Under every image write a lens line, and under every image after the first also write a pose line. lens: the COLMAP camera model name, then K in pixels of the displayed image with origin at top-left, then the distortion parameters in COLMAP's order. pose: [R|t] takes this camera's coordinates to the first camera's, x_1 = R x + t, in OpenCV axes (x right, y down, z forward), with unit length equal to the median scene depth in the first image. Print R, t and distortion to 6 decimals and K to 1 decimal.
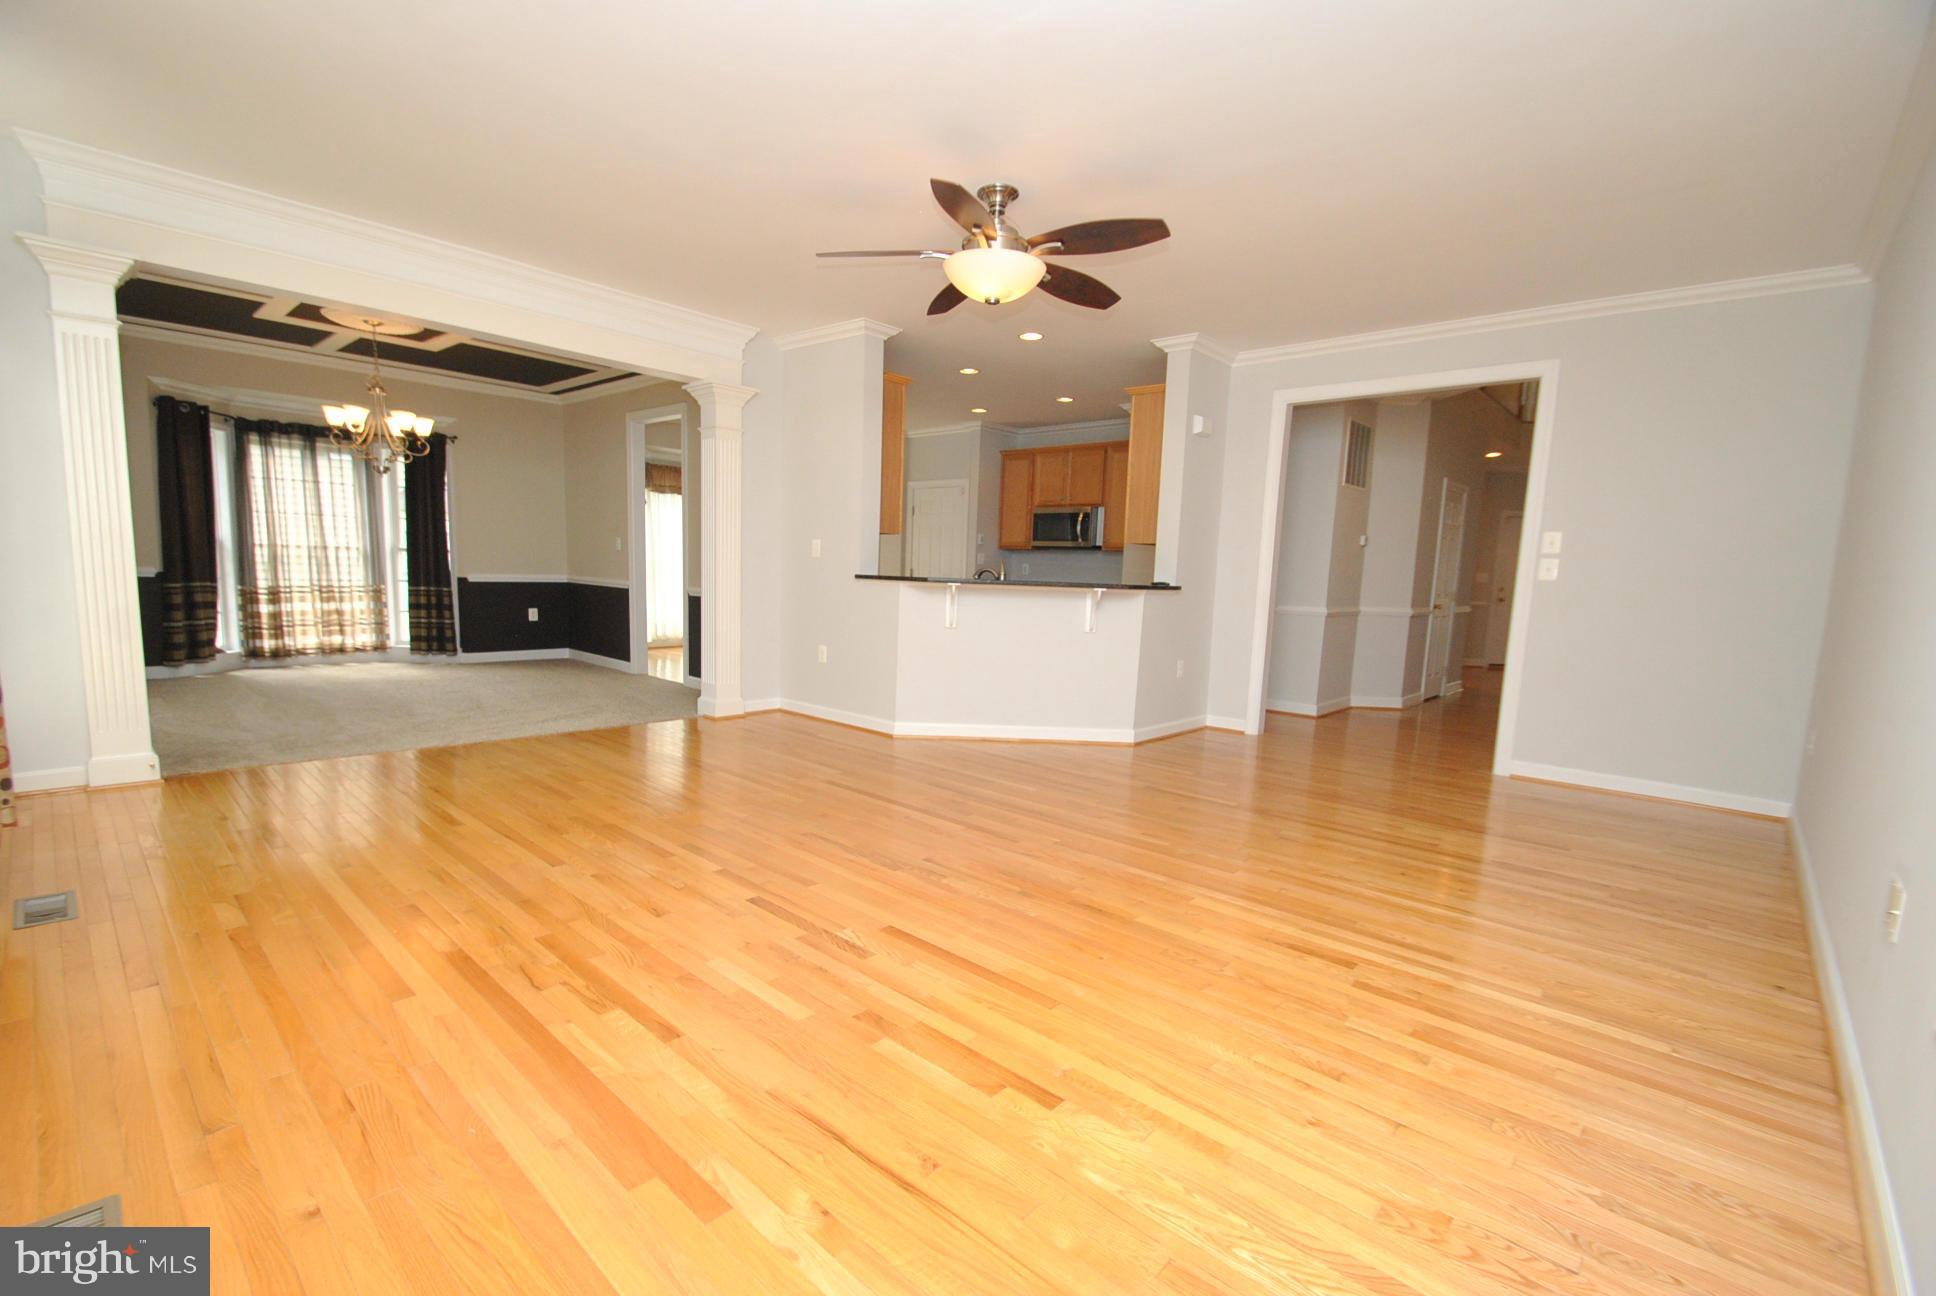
lens RADIAL K [[872.0, 0, 942.9], [0, 872.0, 687.9], [0, 0, 1]] dist [-0.005224, -0.001312]
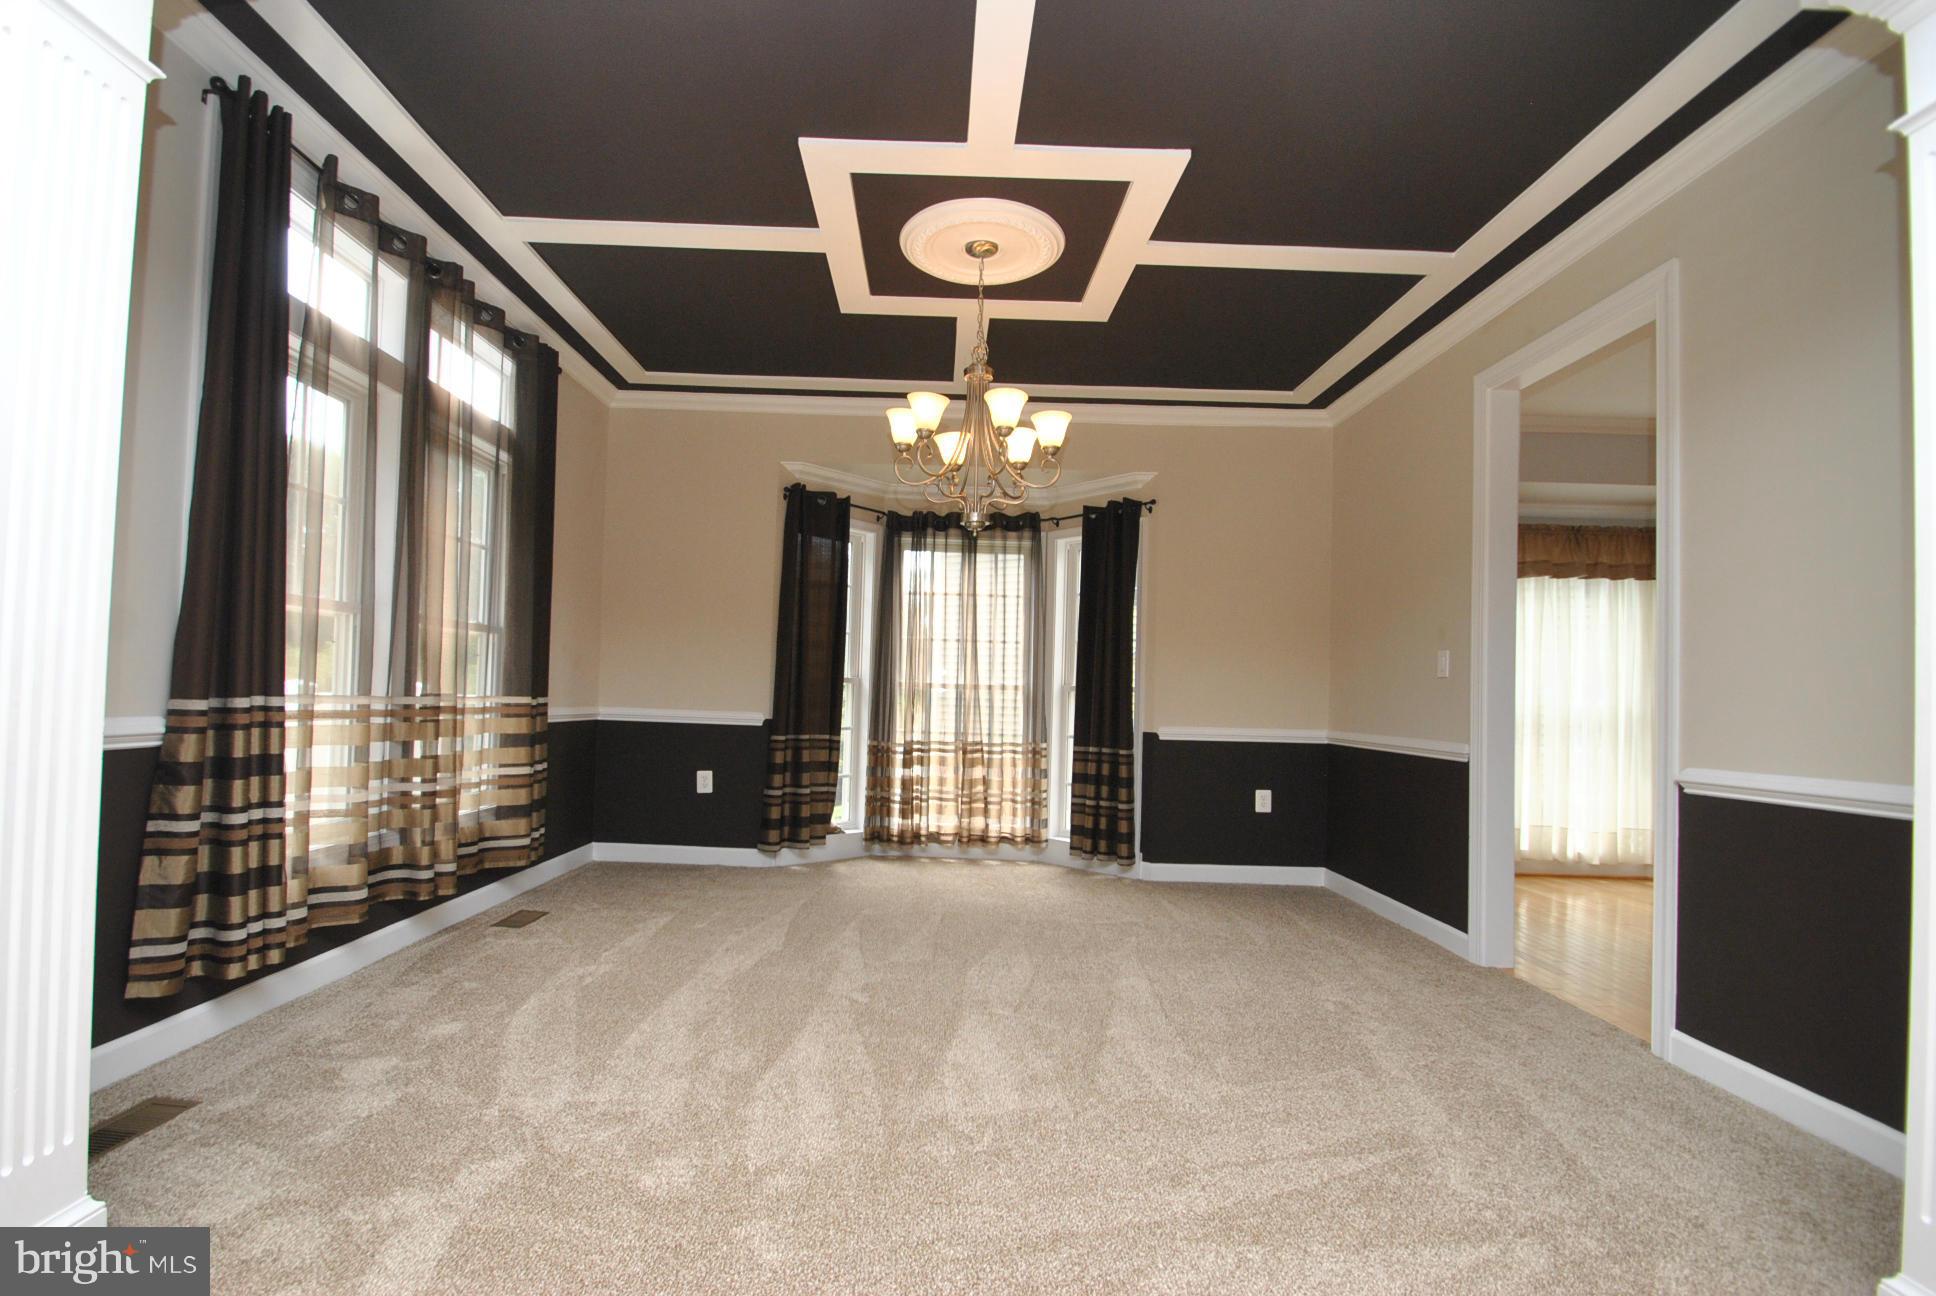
lens RADIAL K [[872.0, 0, 952.4], [0, 872.0, 678.3], [0, 0, 1]] dist [-0.005224, -0.001312]
pose [[0.693666, -0.028295, -0.719741, -0.229721], [-0.100336, 0.985691, -0.135451, -0.073109], [0.713275, 0.166173, 0.680901, 0.518713]]
